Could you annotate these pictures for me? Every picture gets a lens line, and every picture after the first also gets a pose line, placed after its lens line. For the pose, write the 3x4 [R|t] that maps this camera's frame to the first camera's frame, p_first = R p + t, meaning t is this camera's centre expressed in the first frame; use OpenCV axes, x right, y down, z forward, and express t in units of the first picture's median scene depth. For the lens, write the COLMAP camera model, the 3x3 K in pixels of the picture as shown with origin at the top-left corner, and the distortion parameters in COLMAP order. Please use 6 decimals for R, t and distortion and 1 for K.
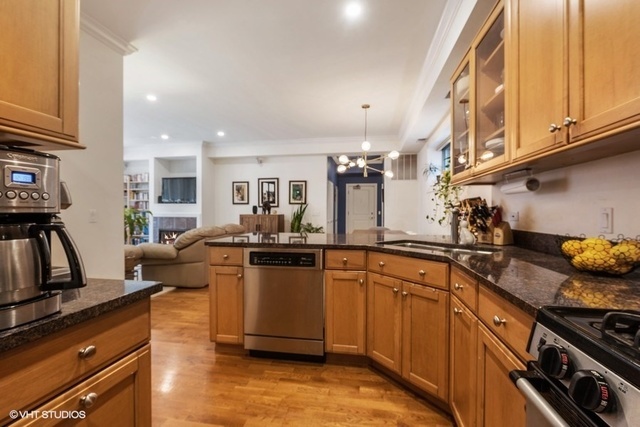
lens RADIAL K [[289.6, 0, 319.3], [0, 289.6, 213.9], [0, 0, 1]] dist [-0.000869, -0.000029]
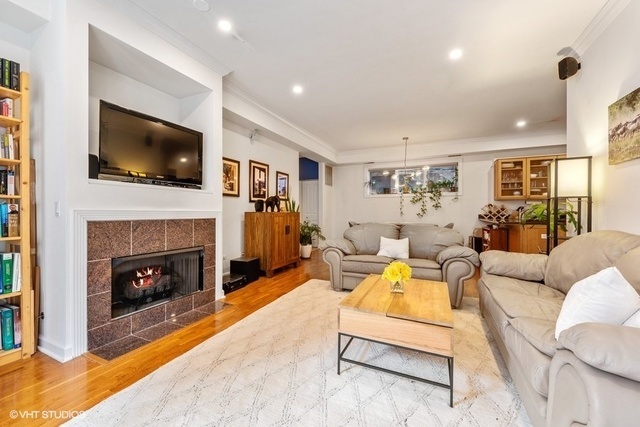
lens RADIAL K [[253.7, 0, 319.5], [0, 253.7, 214.6], [0, 0, 1]] dist [0.000825, 0.000034]
pose [[0.254845, -0.008255, 0.966947, -0.753075], [0.002338, 0.999966, 0.007921, 0.001950], [-0.966979, 0.000242, 0.254856, 0.691379]]
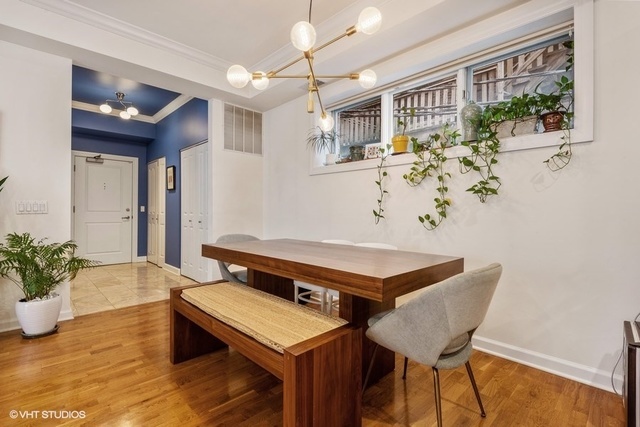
lens RADIAL K [[303.6, 0, 320.0], [0, 303.6, 210.2], [0, 0, 1]] dist [-0.022691, -0.000445]
pose [[0.584710, 0.004345, 0.811231, -0.099761], [-0.001050, 0.999989, -0.004599, 0.001777], [-0.811242, 0.001837, 0.584708, 0.473999]]
